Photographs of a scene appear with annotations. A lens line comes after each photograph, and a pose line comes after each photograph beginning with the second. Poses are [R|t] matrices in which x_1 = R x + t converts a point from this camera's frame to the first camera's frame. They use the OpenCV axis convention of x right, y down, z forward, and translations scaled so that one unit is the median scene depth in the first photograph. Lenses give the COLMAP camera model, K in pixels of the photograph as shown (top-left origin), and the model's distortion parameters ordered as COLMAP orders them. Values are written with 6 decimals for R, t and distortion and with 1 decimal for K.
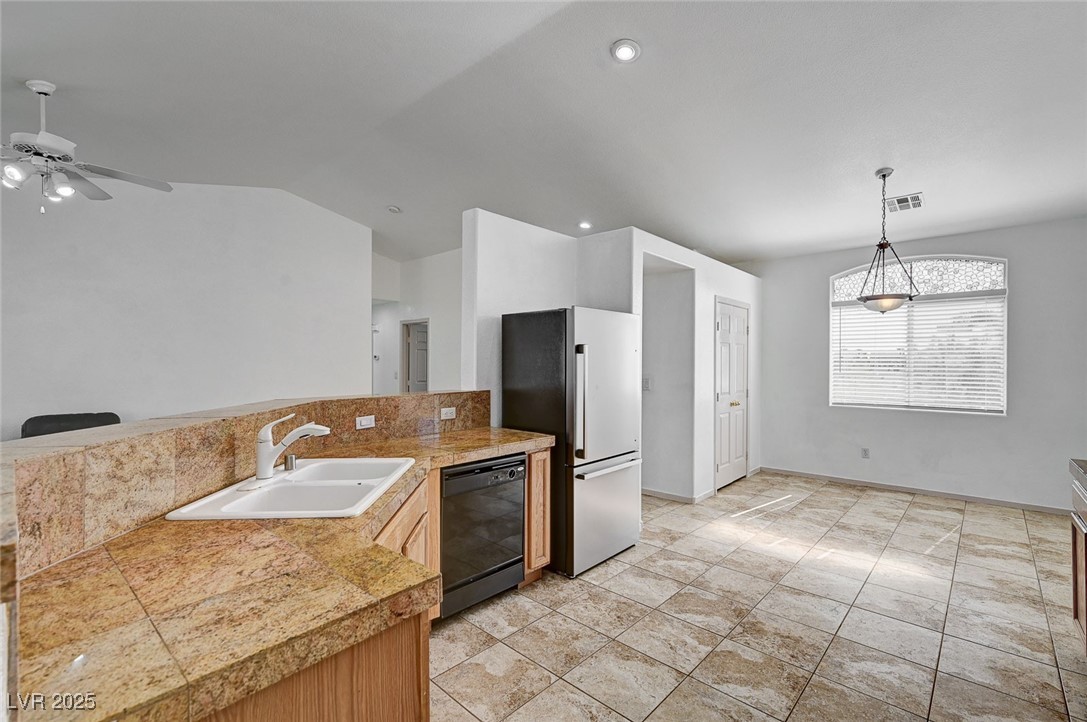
lens RADIAL K [[474.7, 0, 546.8], [0, 474.7, 363.4], [0, 0, 1]] dist [0.001101, -0.000867]
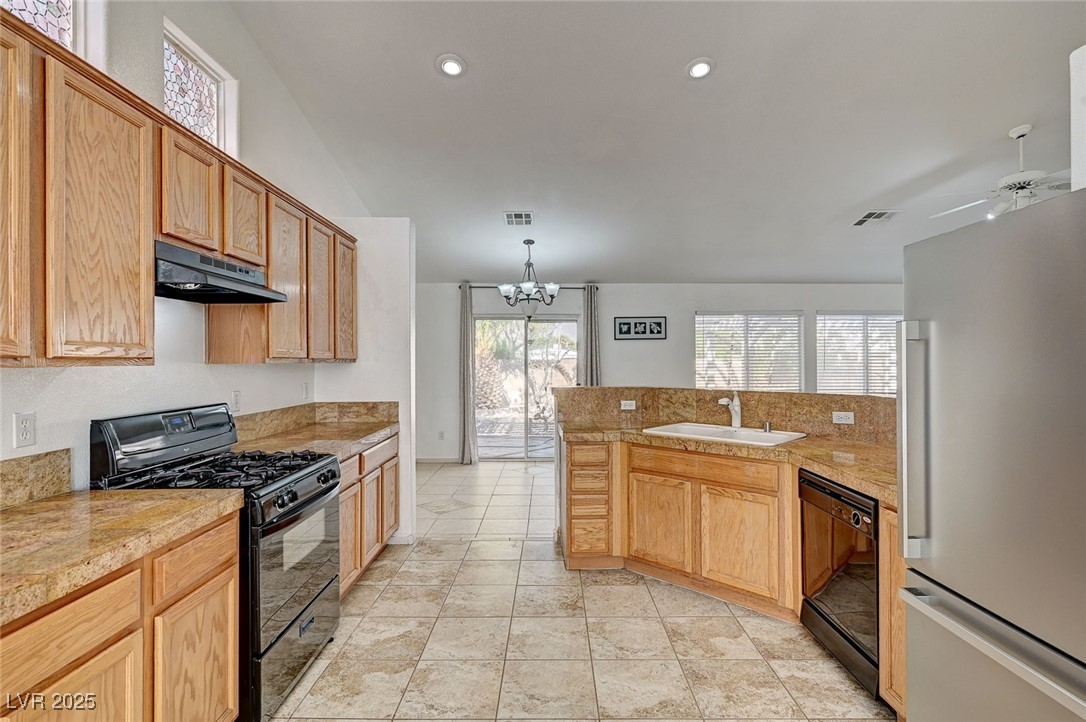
lens RADIAL K [[525.1, 0, 546.6], [0, 525.1, 361.4], [0, 0, 1]] dist [-0.003880, 0.001838]
pose [[-0.736178, 0.002234, -0.676784, 0.501924], [0.001351, 0.999997, 0.001831, -0.000592], [0.676787, 0.000434, -0.736179, 0.809667]]
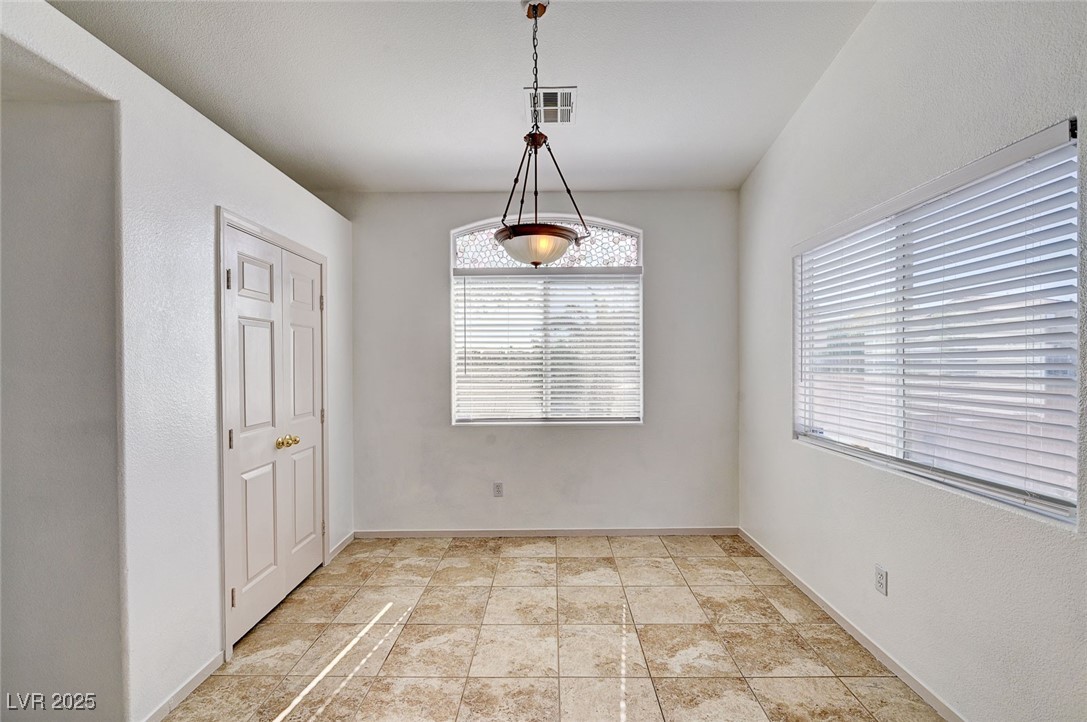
lens RADIAL K [[473.5, 0, 550.7], [0, 473.5, 361.4], [0, 0, 1]] dist [-0.000719, 0.001025]
pose [[0.738339, -0.012048, 0.674322, 0.334214], [0.010741, 0.999924, 0.006104, -0.002779], [-0.674344, 0.002736, 0.738413, 0.554478]]
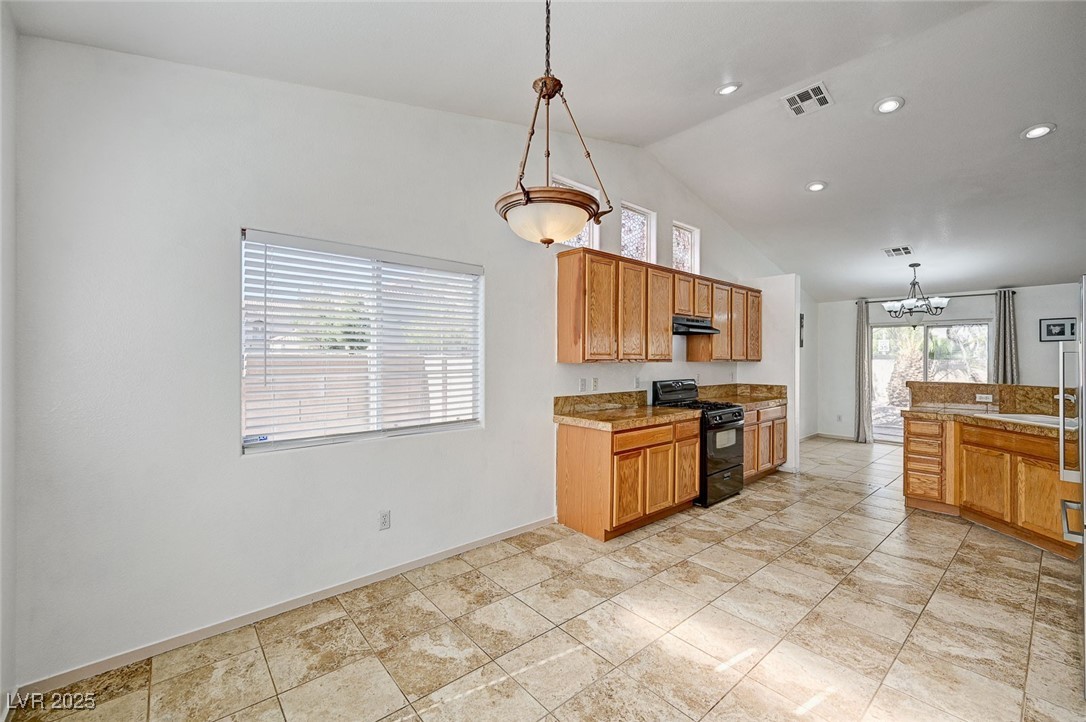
lens RADIAL K [[443.8, 0, 545.3], [0, 443.8, 358.4], [0, 0, 1]] dist [0.002892, 0.000122]
pose [[-0.993723, -0.005559, 0.111728, 0.623900], [-0.005564, 0.999984, 0.000267, -0.004012], [-0.111727, -0.000356, -0.993739, 1.316972]]
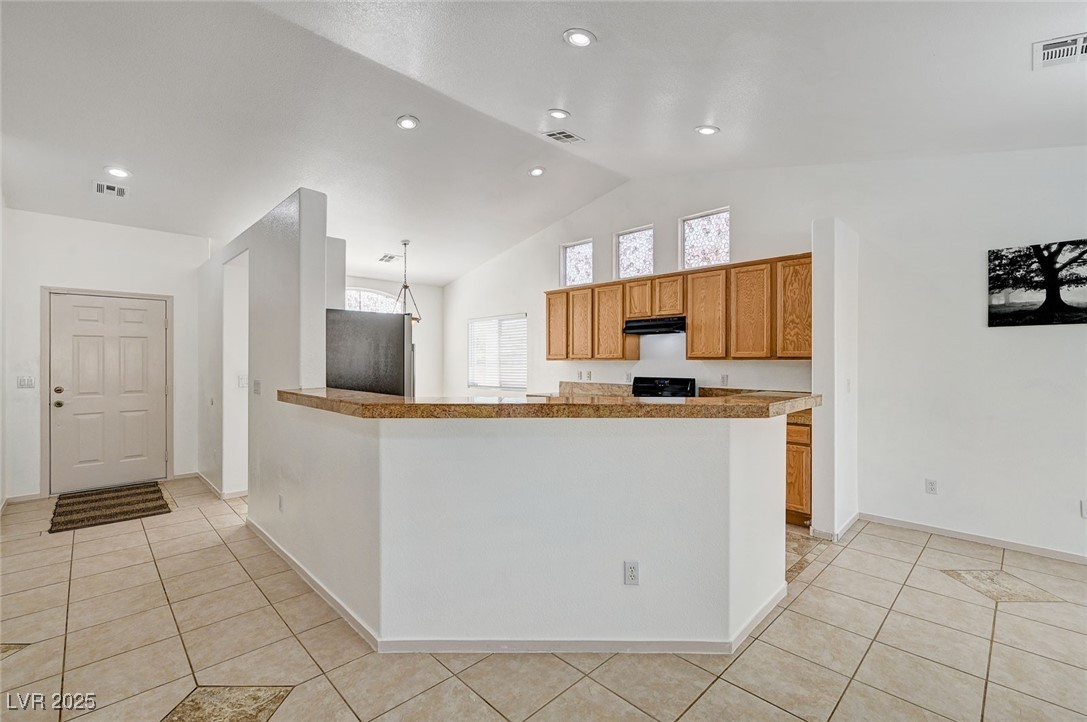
lens RADIAL K [[473.5, 0, 543.1], [0, 473.5, 358.4], [0, 0, 1]] dist [-0.000719, 0.001025]
pose [[0.058075, 0.002347, 0.998309, -0.833268], [0.000390, 0.999997, -0.002374, 0.001219], [-0.998312, 0.000527, 0.058074, 0.406390]]
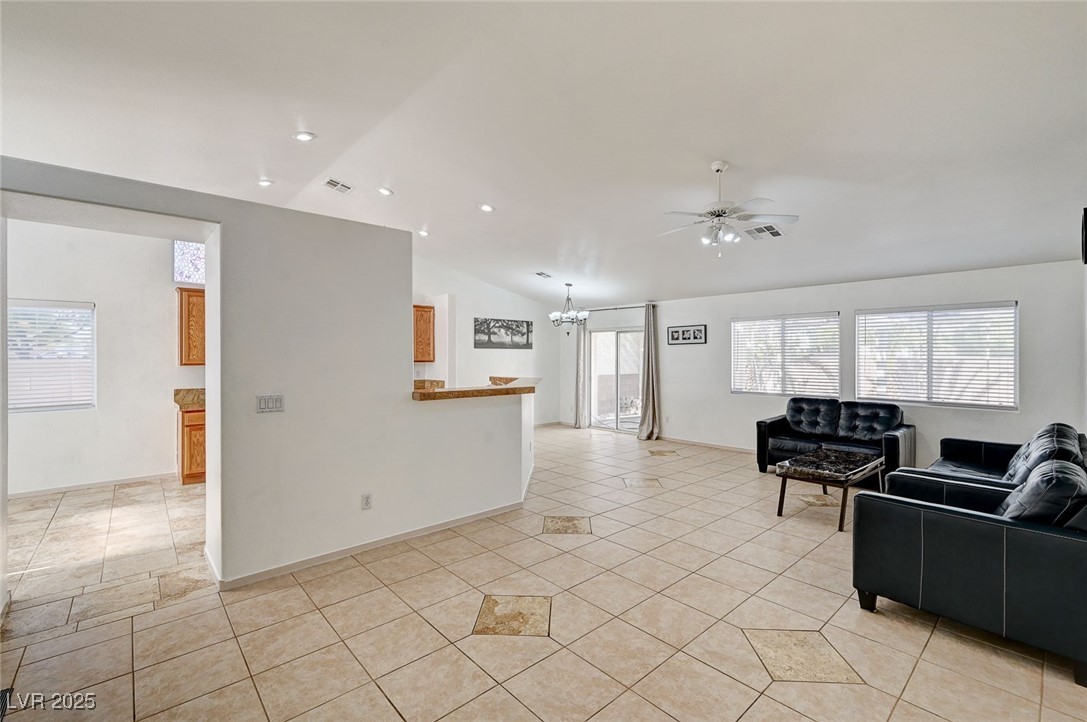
lens RADIAL K [[473.5, 0, 549.3], [0, 473.5, 357.1], [0, 0, 1]] dist [-0.000719, 0.001025]
pose [[-0.995503, 0.000824, 0.094728, -0.487447], [0.001152, 0.999994, 0.003412, -0.022778], [-0.094725, 0.003505, -0.995497, 1.683144]]
